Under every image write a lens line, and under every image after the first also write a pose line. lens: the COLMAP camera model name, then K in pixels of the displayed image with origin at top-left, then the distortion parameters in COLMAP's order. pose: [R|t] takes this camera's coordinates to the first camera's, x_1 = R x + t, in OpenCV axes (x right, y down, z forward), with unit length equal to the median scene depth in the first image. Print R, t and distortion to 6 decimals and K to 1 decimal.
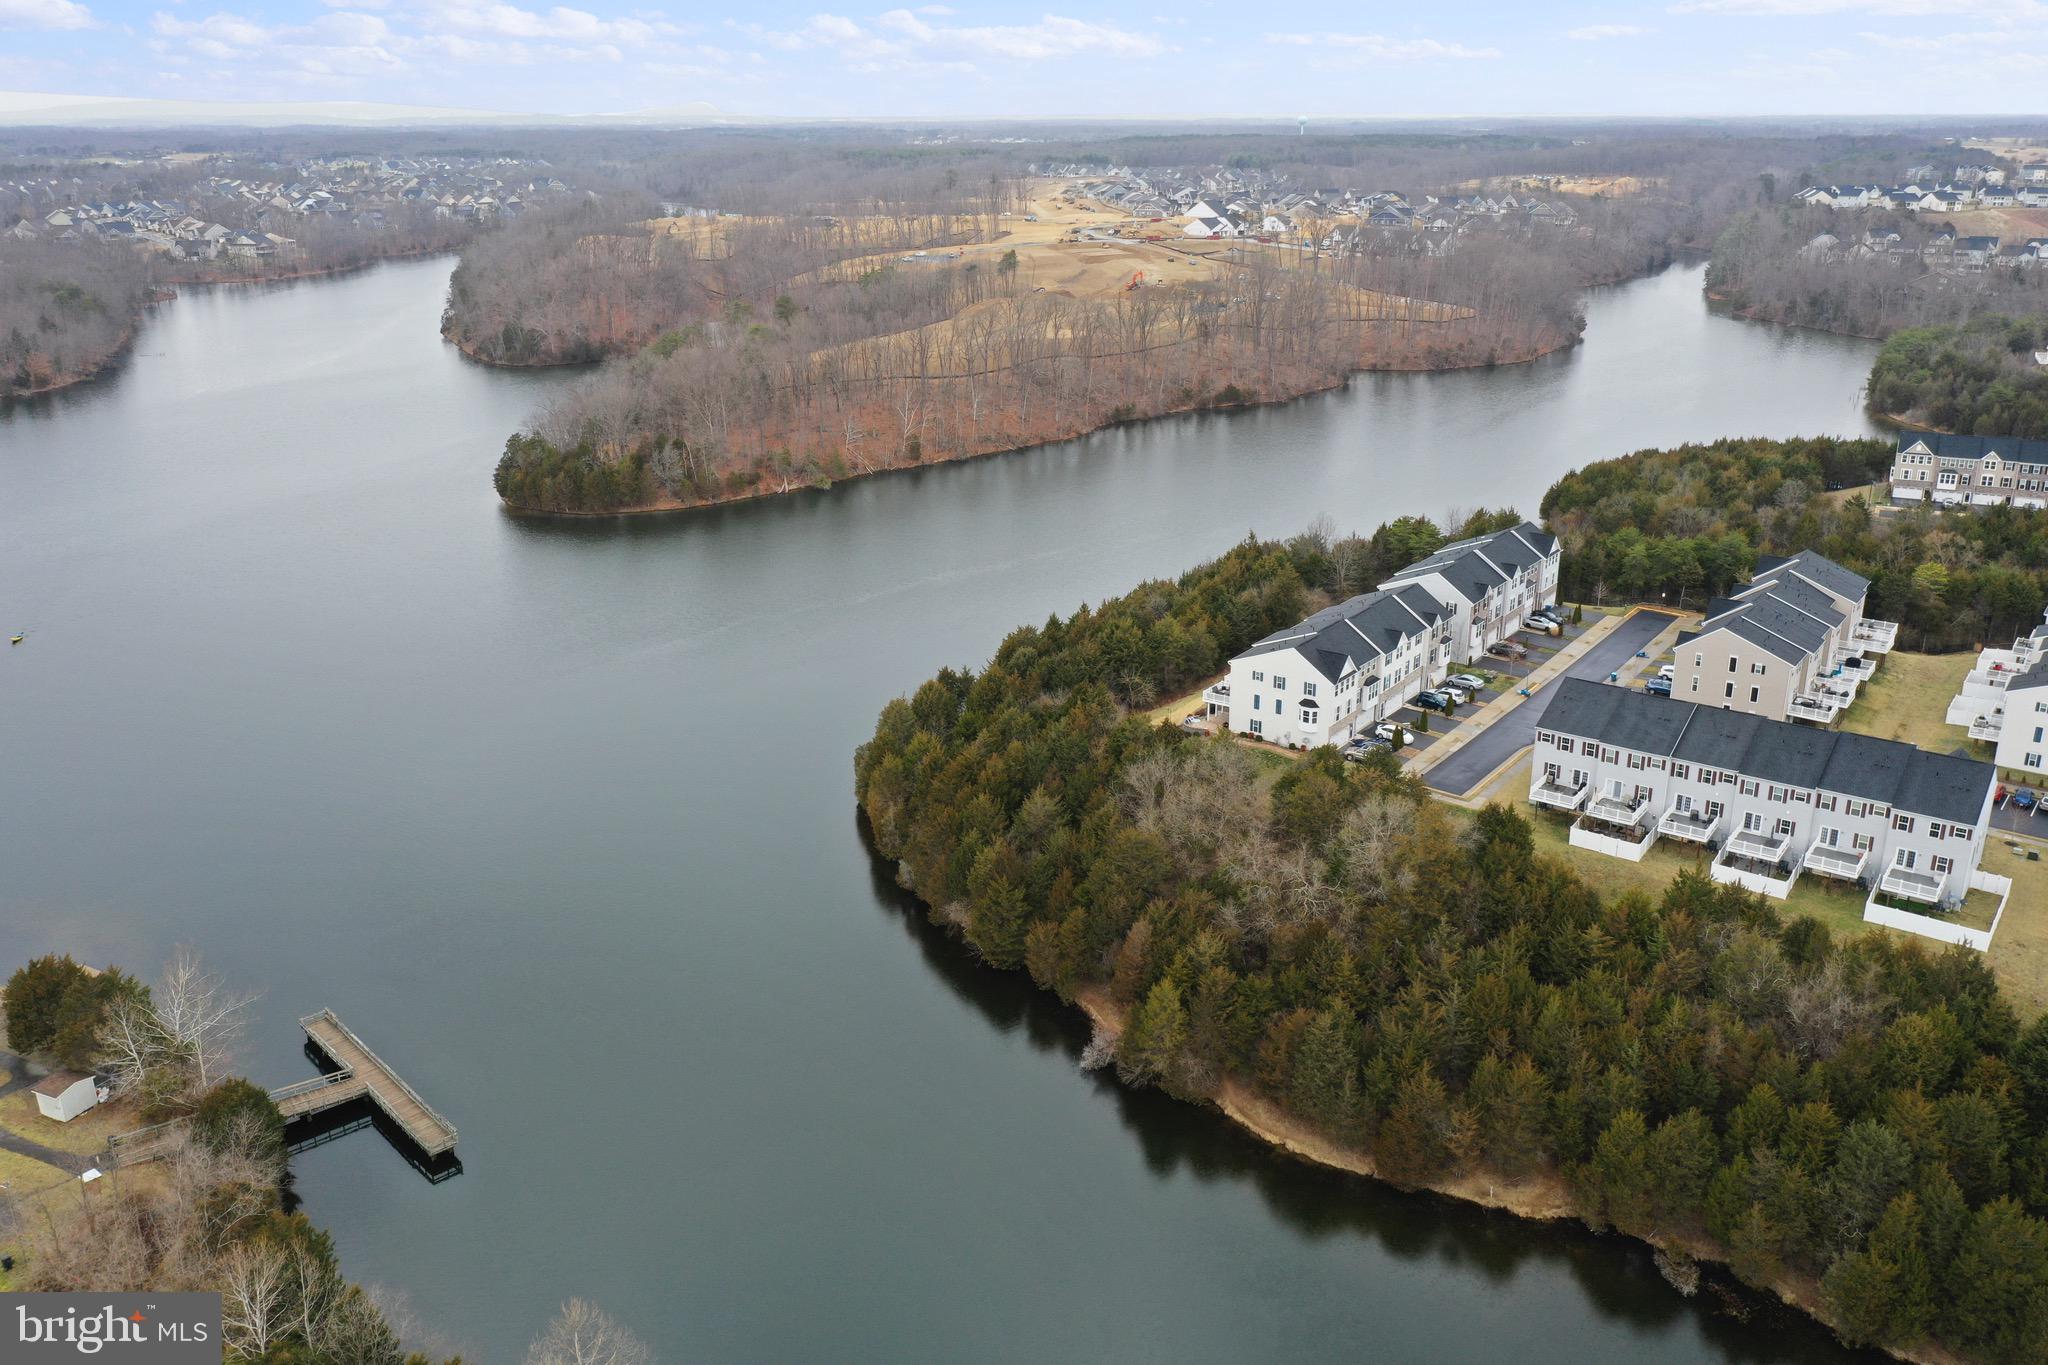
lens RADIAL K [[1618.4, 0, 1024.0], [0, 1618.4, 682.5], [0, 0, 1]] dist [-0.003495, 0.002054]
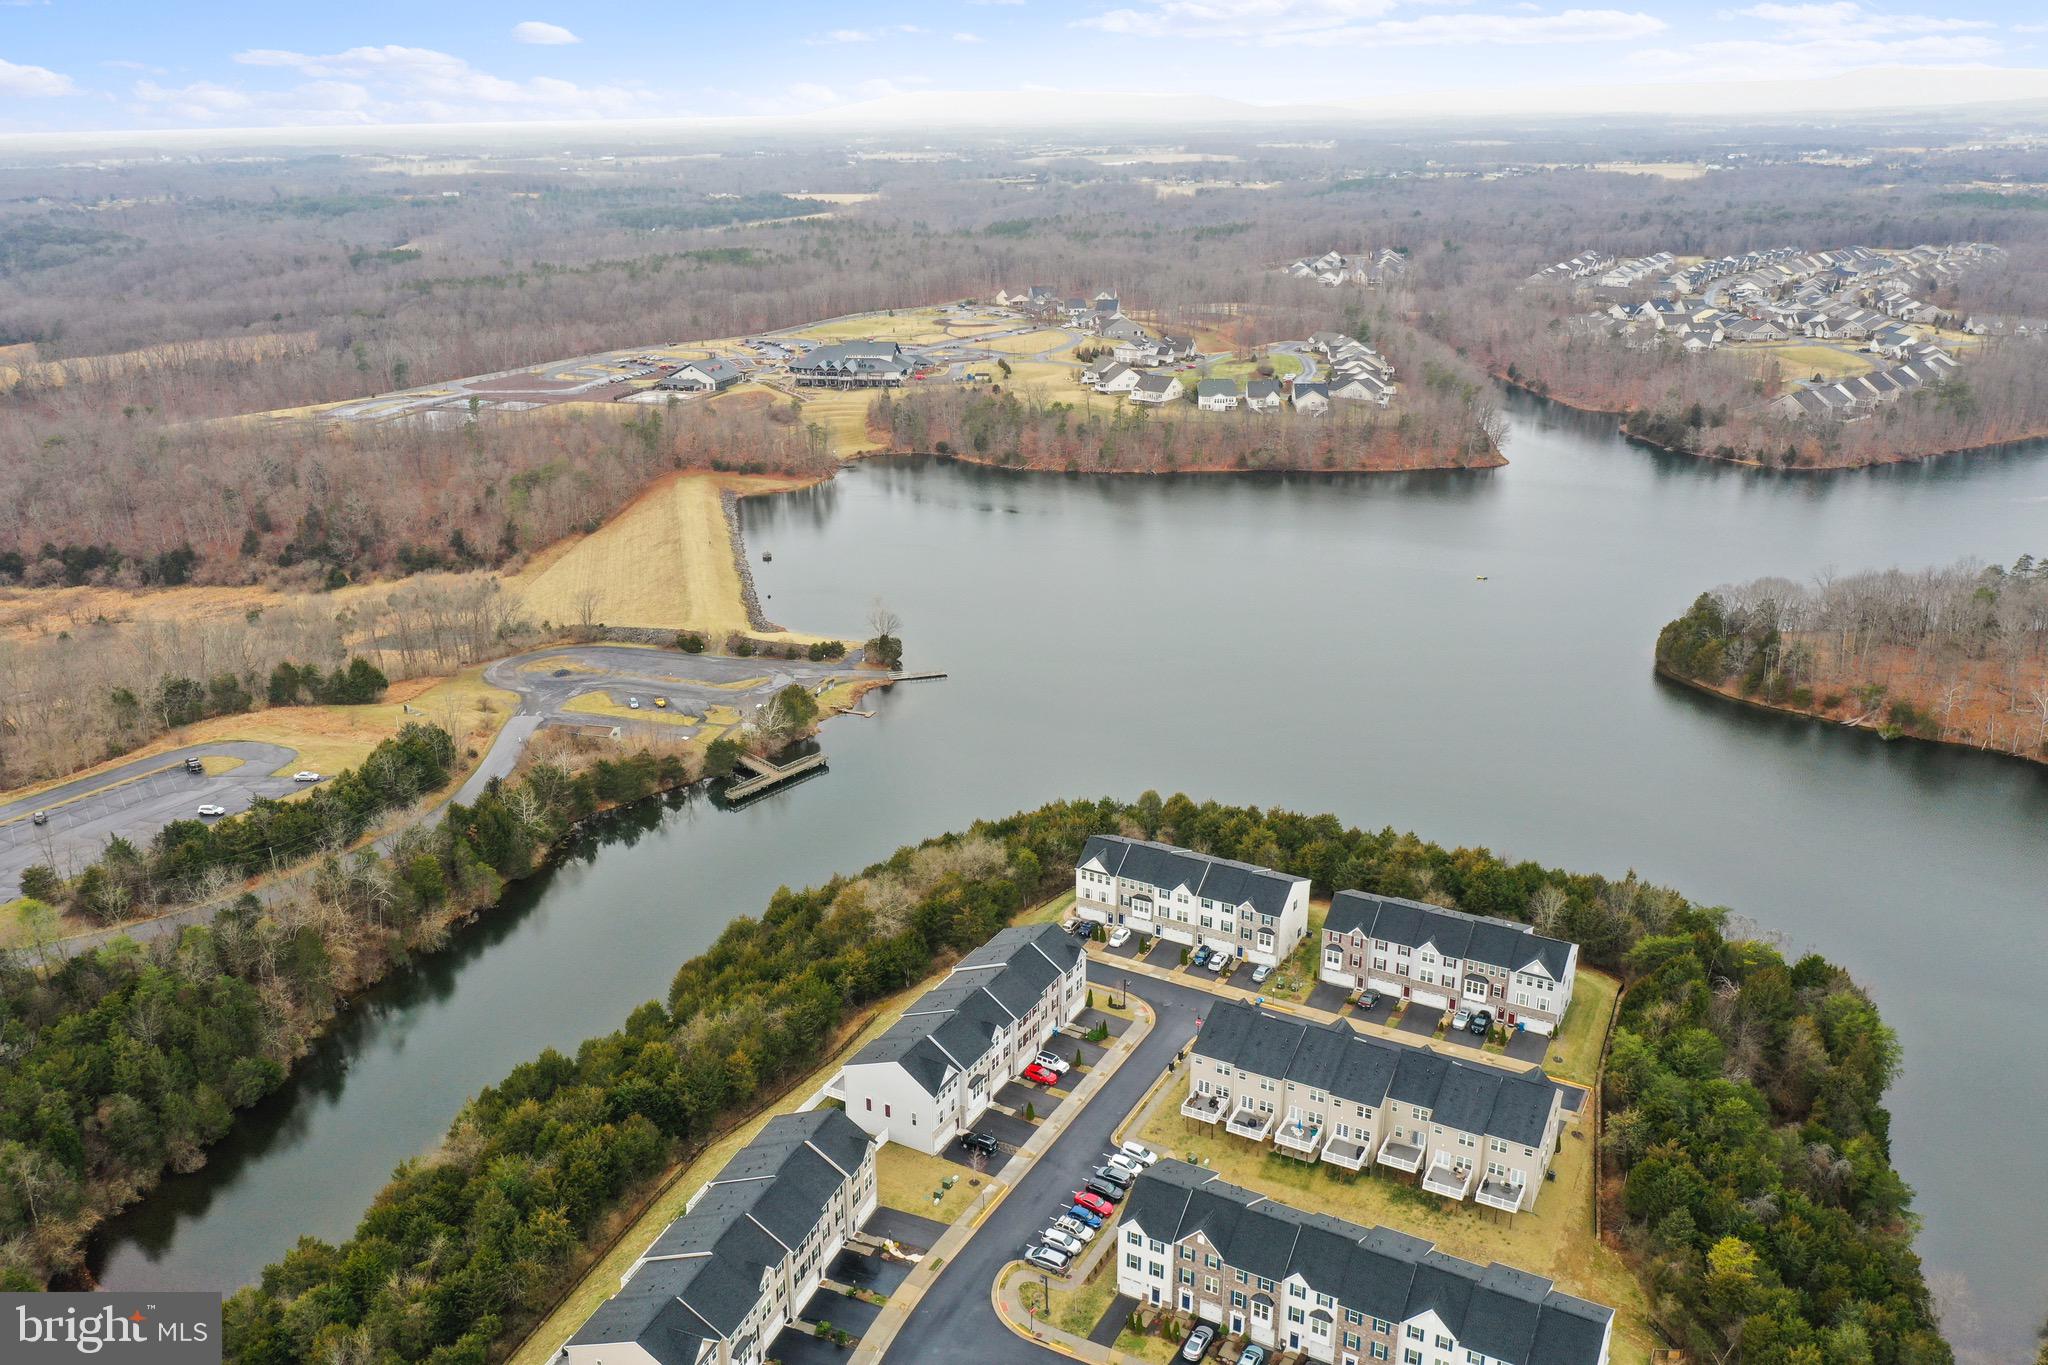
lens RADIAL K [[1630.6, 0, 988.8], [0, 1630.6, 690.0], [0, 0, 1]] dist [-0.004333, 0.005858]
pose [[0.120732, 0.336997, -0.933733, 1.214953], [-0.319858, 0.903653, 0.284784, -0.432256], [0.939742, 0.264279, 0.216891, 0.490888]]
